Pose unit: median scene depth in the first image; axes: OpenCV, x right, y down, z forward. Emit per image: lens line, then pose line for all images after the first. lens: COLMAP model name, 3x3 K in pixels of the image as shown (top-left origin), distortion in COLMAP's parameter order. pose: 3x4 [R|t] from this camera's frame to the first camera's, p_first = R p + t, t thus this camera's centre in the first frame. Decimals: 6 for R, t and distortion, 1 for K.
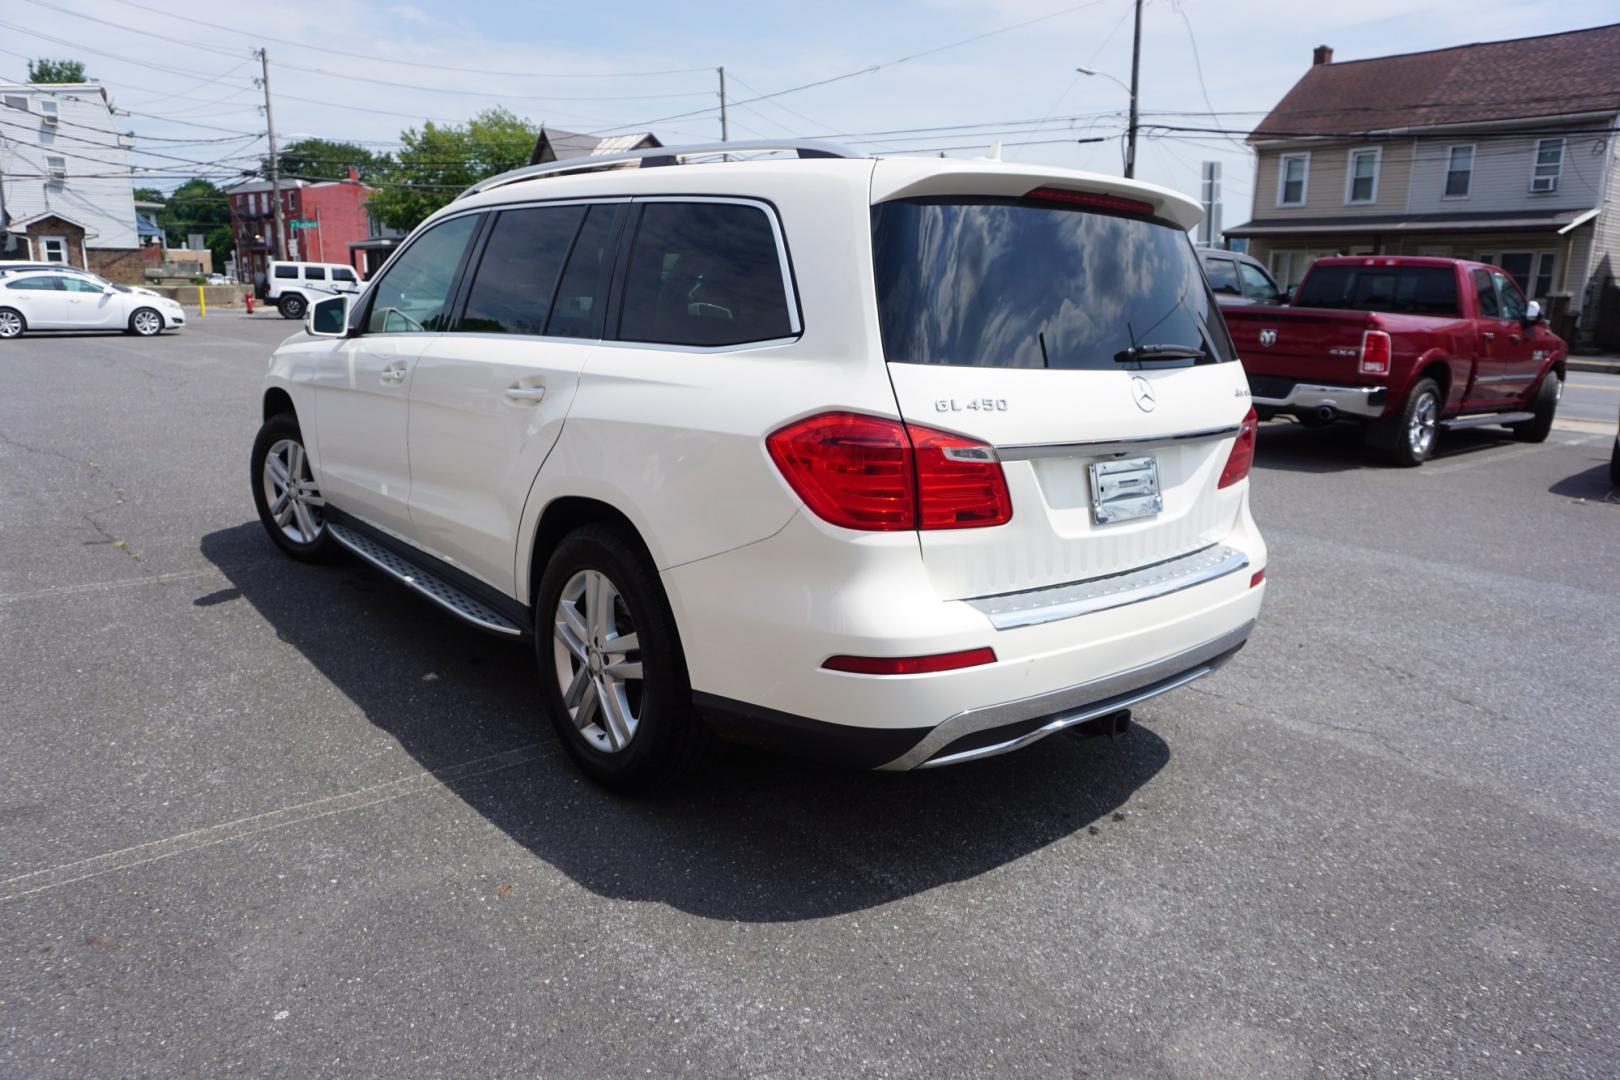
lens RADIAL K [[1091.6, 0, 806.9], [0, 1091.6, 527.3], [0, 0, 1]] dist [-0.045011, 0.033830]
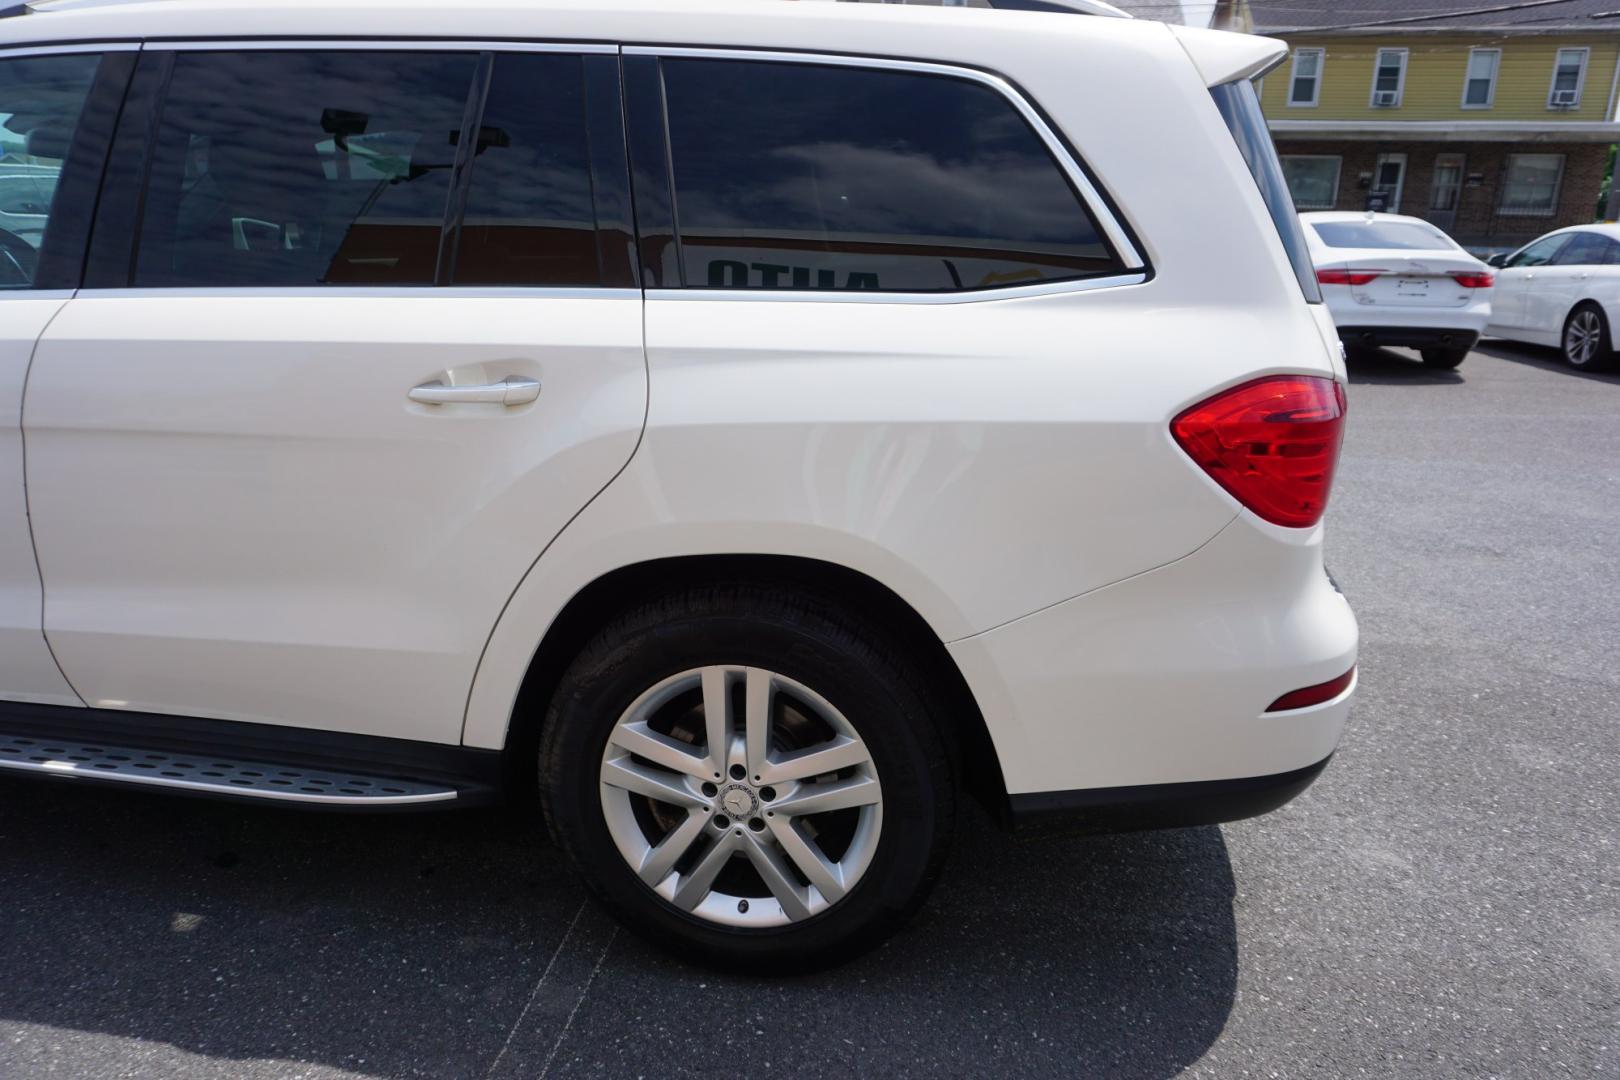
lens RADIAL K [[1091.6, 0, 809.8], [0, 1091.6, 533.0], [0, 0, 1]] dist [-0.045011, 0.033830]
pose [[0.755038, -0.204075, 0.623113, -0.069232], [0.142363, 0.978684, 0.148023, -0.015537], [-0.640039, -0.023055, 0.767997, 0.064503]]
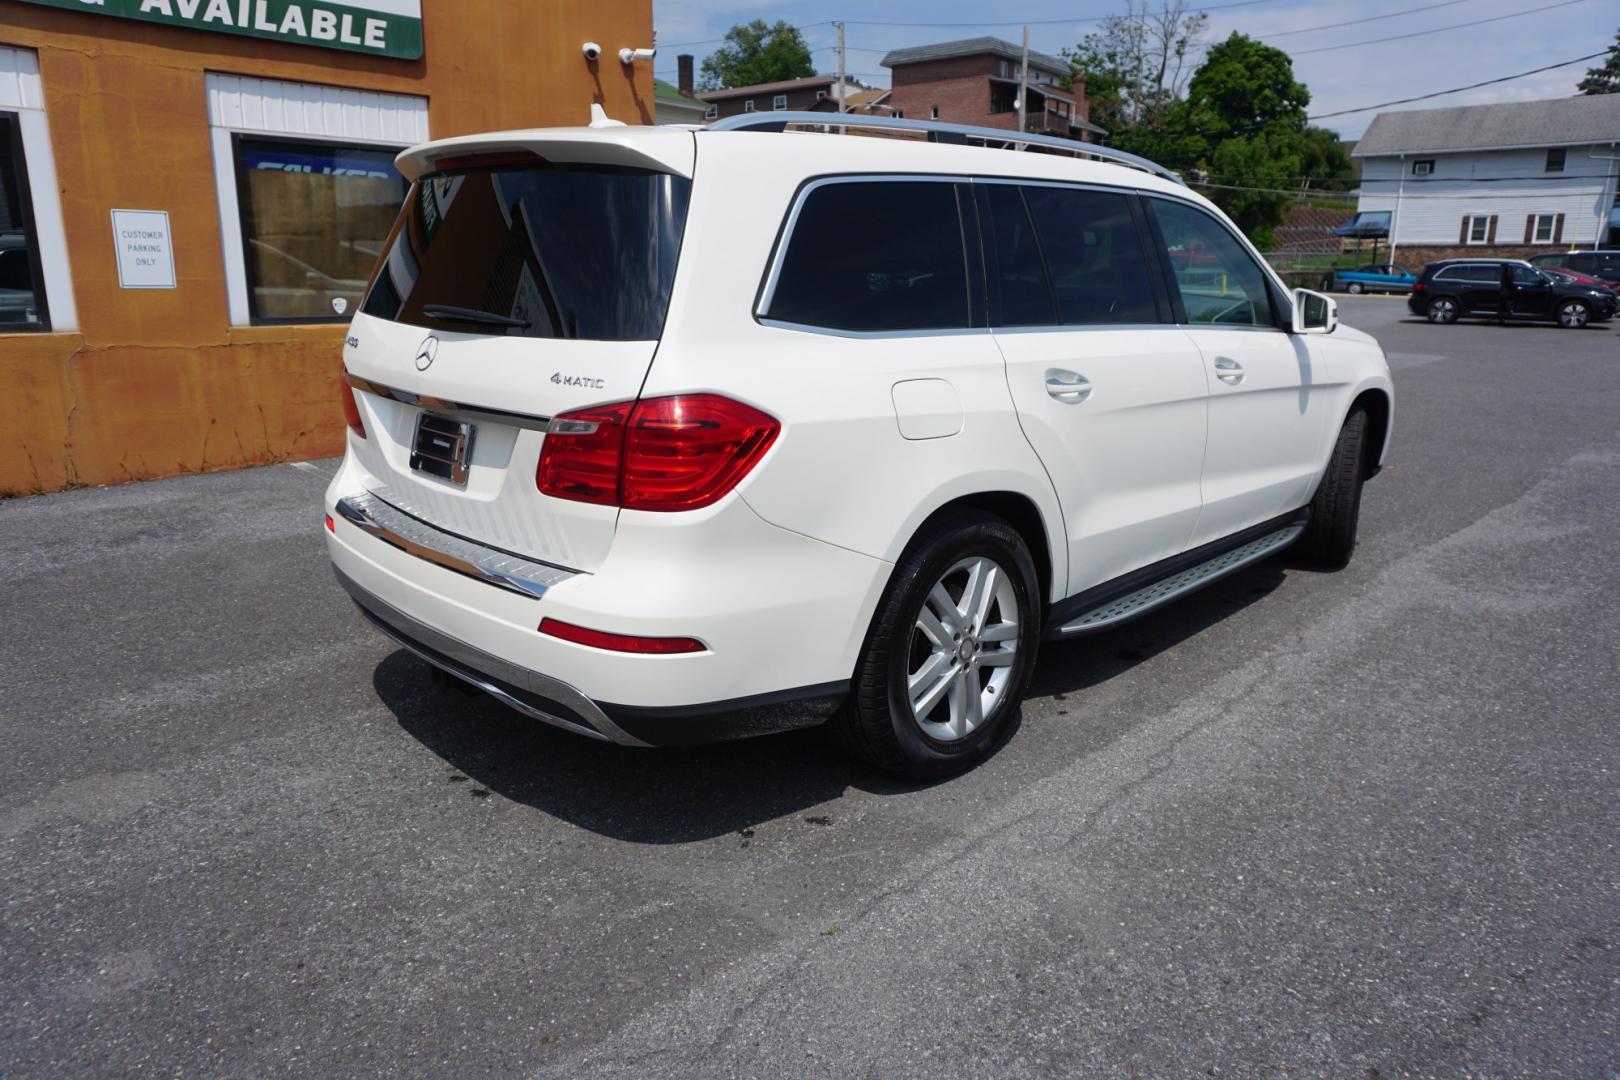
lens RADIAL K [[1091.6, 0, 800.7], [0, 1091.6, 532.9], [0, 0, 1]] dist [-0.045011, 0.033830]
pose [[0.083145, 0.221975, -0.971501, 0.157618], [-0.220209, 0.954870, 0.199328, -0.027998], [0.971903, 0.197360, 0.128273, 0.144627]]
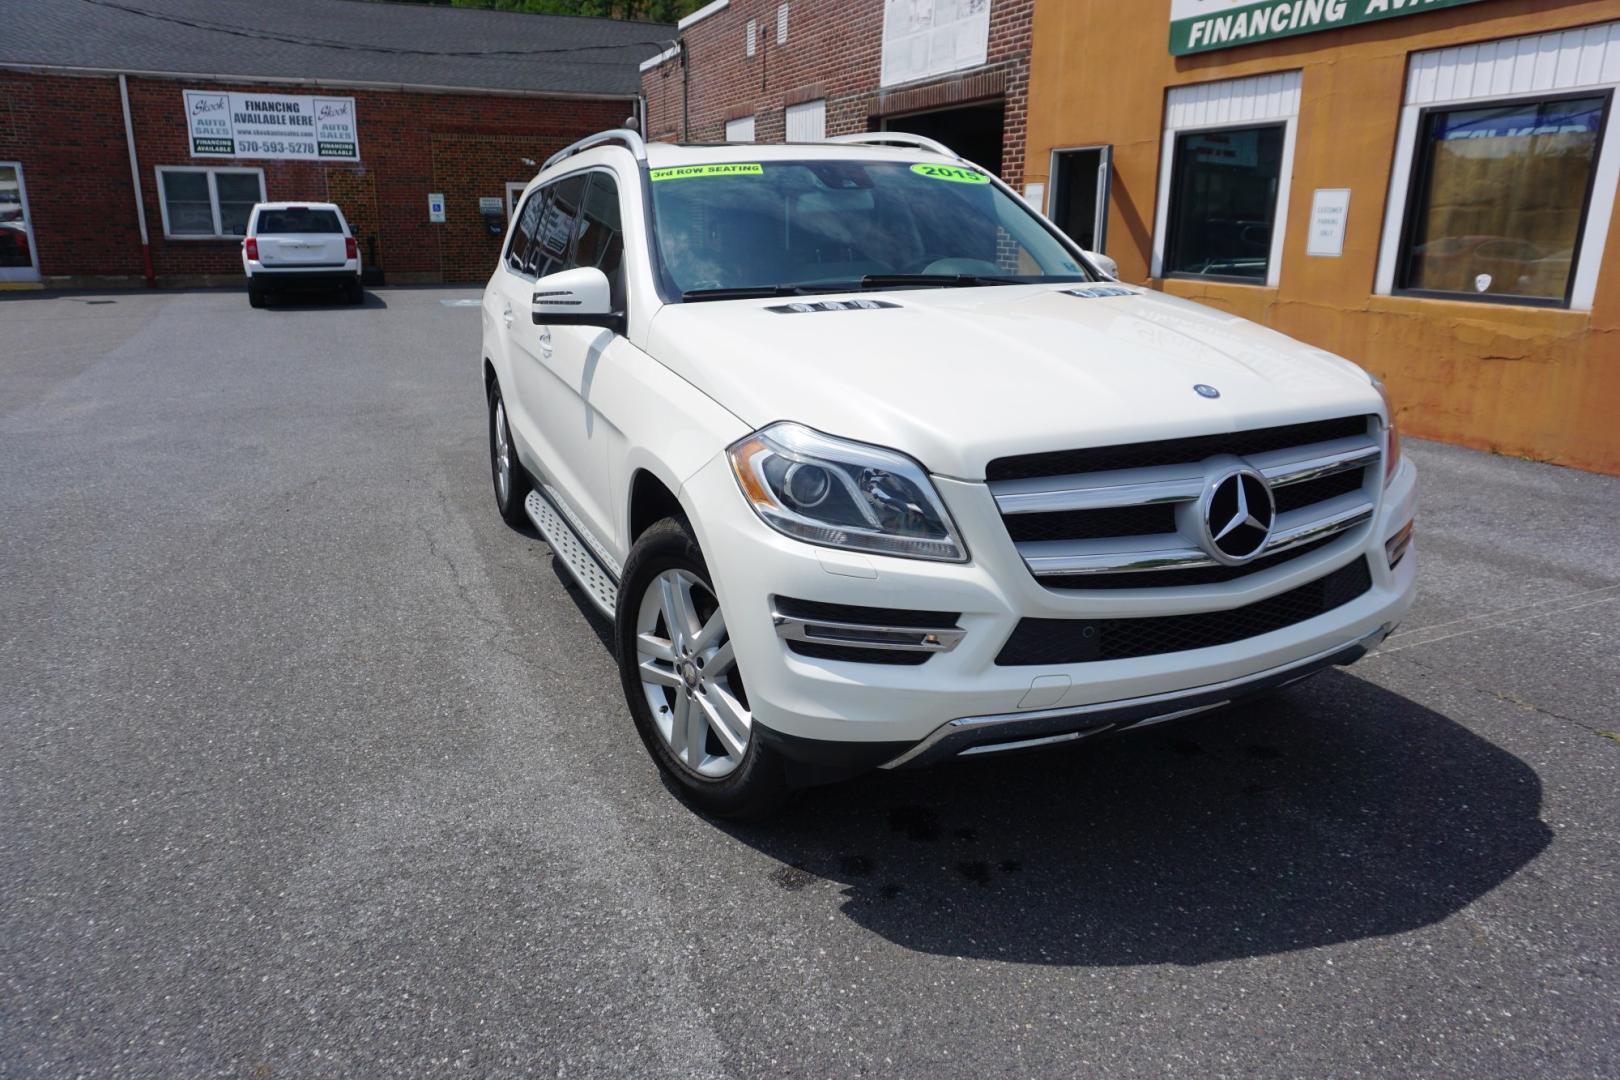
lens RADIAL K [[1091.6, 0, 779.8], [0, 1091.6, 513.8], [0, 0, 1]] dist [-0.045011, 0.033830]
pose [[-0.948818, -0.096466, 0.300732, -0.091898], [0.053492, 0.889367, 0.454054, -0.084084], [-0.311262, 0.446901, -0.838687, 0.367062]]
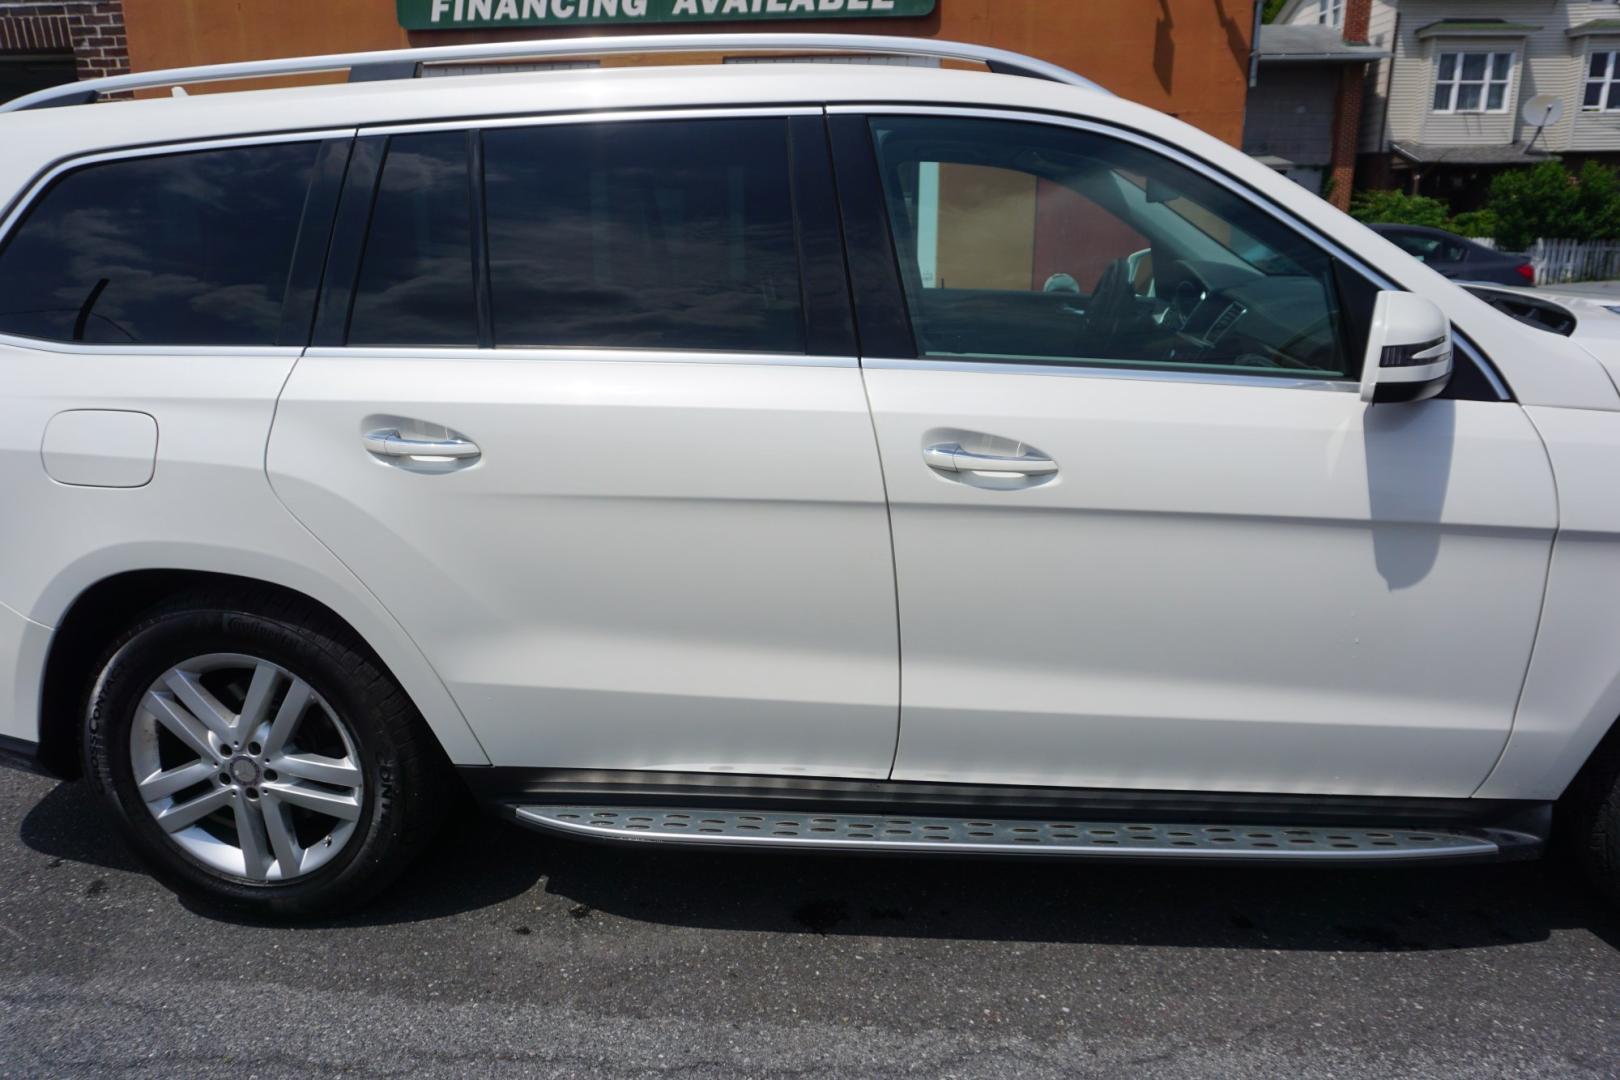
lens RADIAL K [[1091.6, 0, 803.5], [0, 1091.6, 532.5], [0, 0, 1]] dist [-0.045011, 0.033830]
pose [[-0.722226, 0.181128, -0.667520, 0.060940], [-0.147126, 0.902783, 0.404149, -0.059286], [0.675828, 0.390097, -0.625364, 0.269601]]
